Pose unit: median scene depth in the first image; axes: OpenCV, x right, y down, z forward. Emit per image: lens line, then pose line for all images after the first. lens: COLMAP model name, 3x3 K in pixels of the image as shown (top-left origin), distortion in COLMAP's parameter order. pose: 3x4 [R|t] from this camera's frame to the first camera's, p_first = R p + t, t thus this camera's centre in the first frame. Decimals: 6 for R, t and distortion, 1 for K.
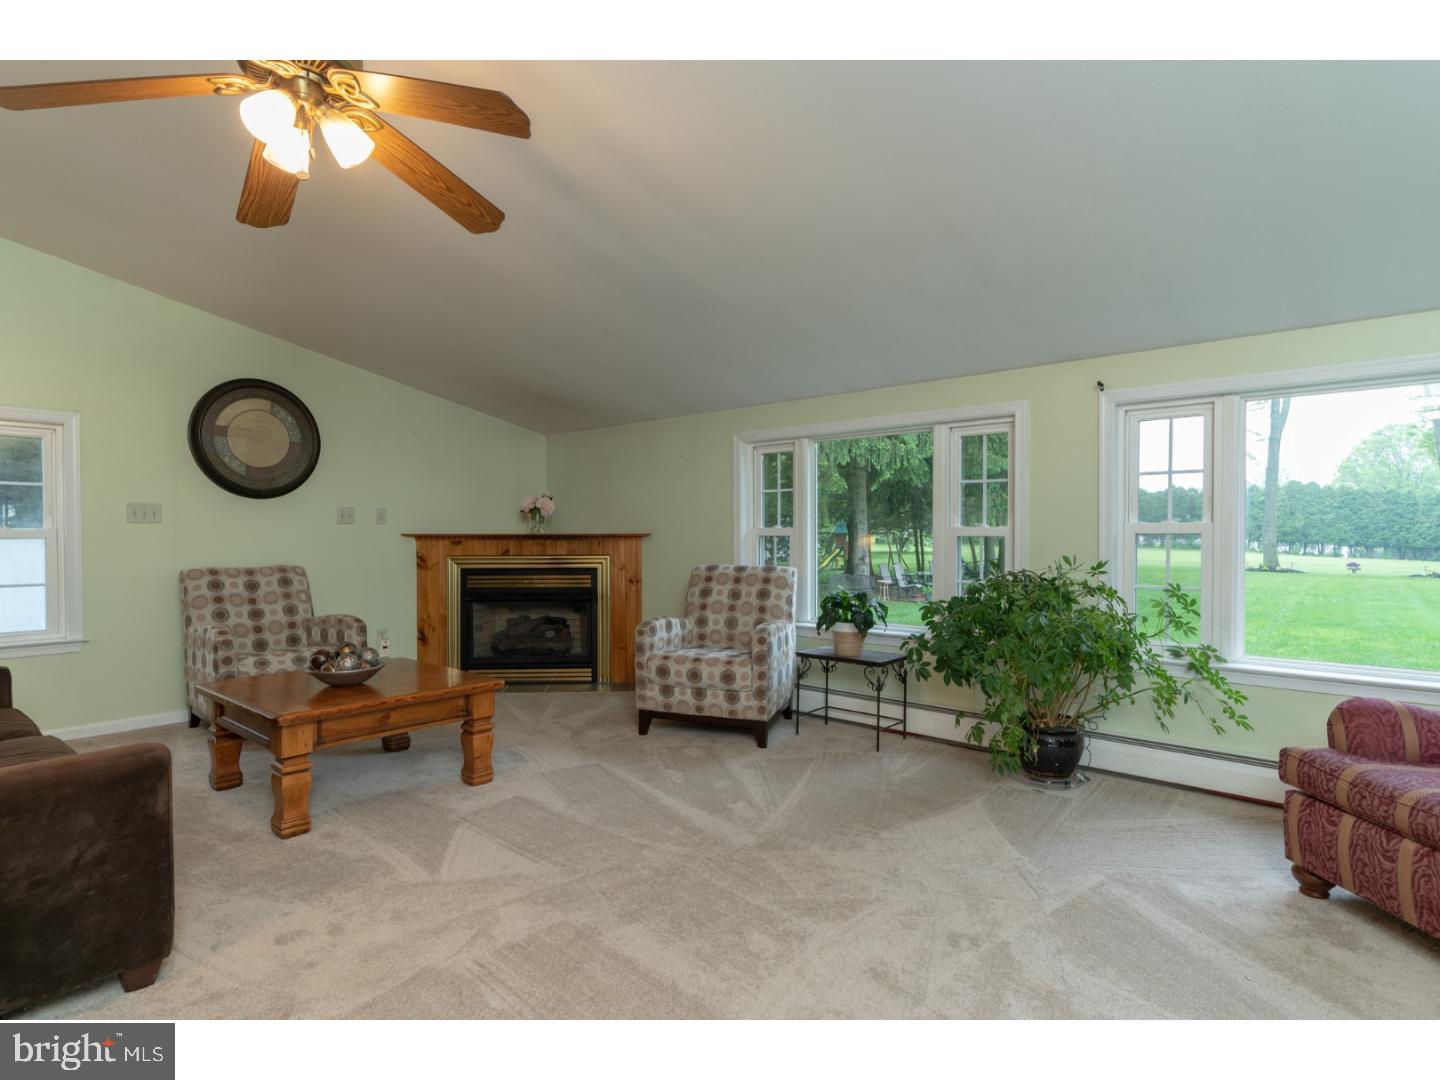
lens RADIAL K [[792.8, 0, 718.6], [0, 792.8, 543.2], [0, 0, 1]] dist [0.017958, 0.001031]
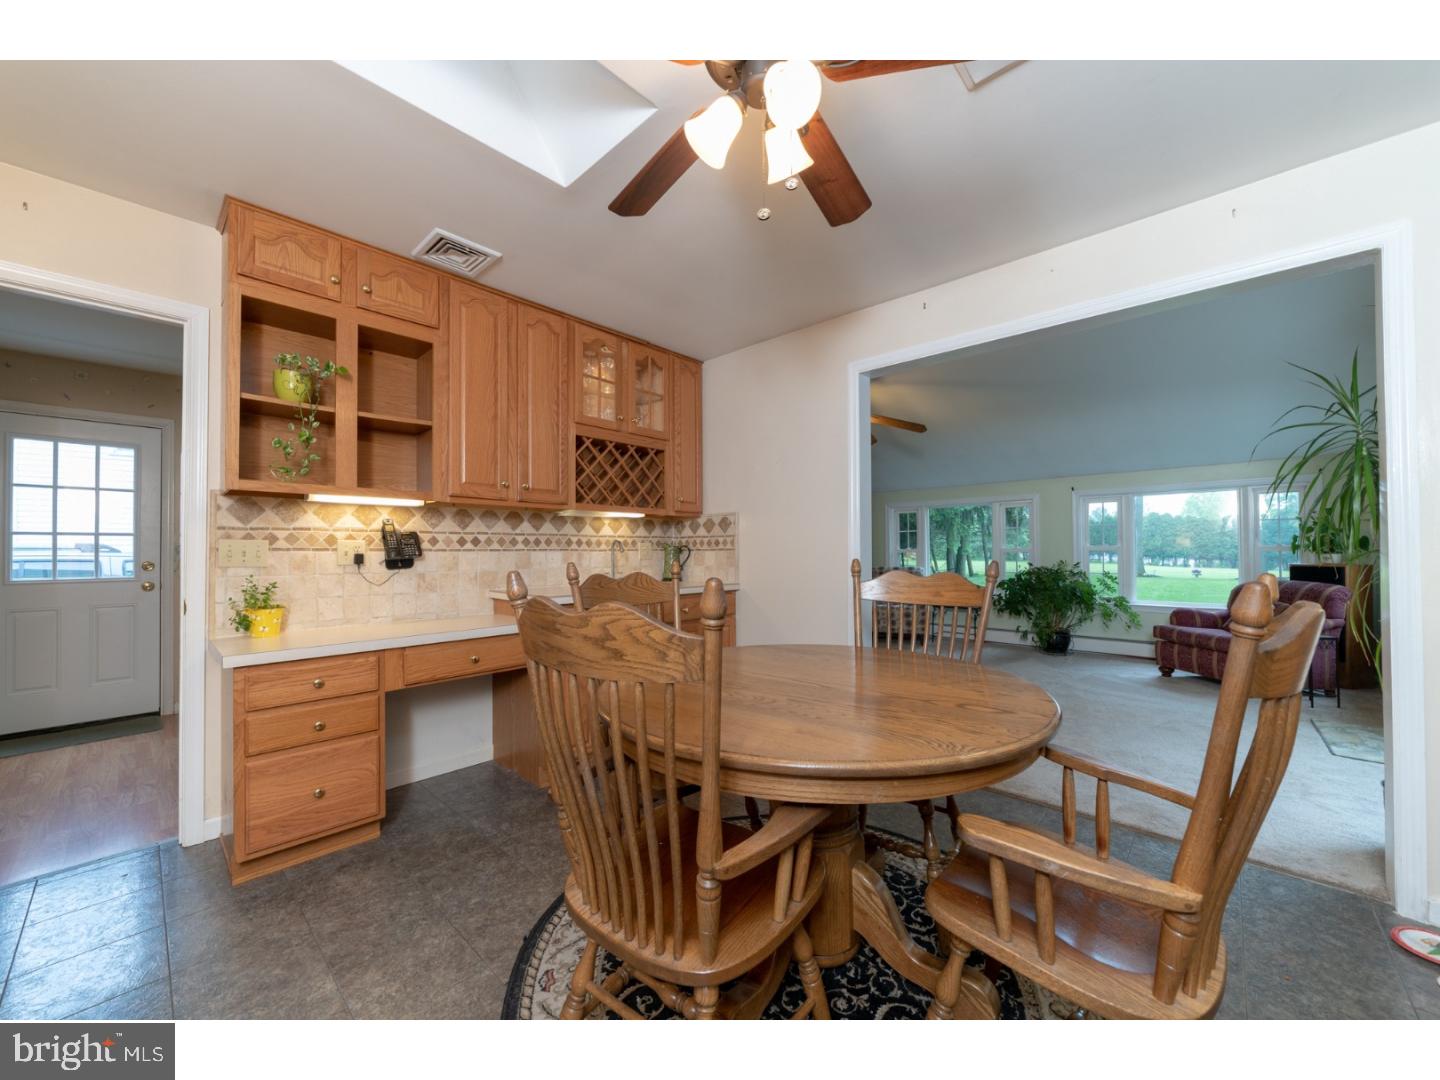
lens RADIAL K [[577.9, 0, 722.4], [0, 577.9, 541.4], [0, 0, 1]] dist [-0.000333, -0.000023]
pose [[0.999790, -0.007483, -0.019079, -0.538878], [0.006859, 0.999445, -0.032591, 0.008871], [0.019313, 0.032453, 0.999287, -0.745503]]
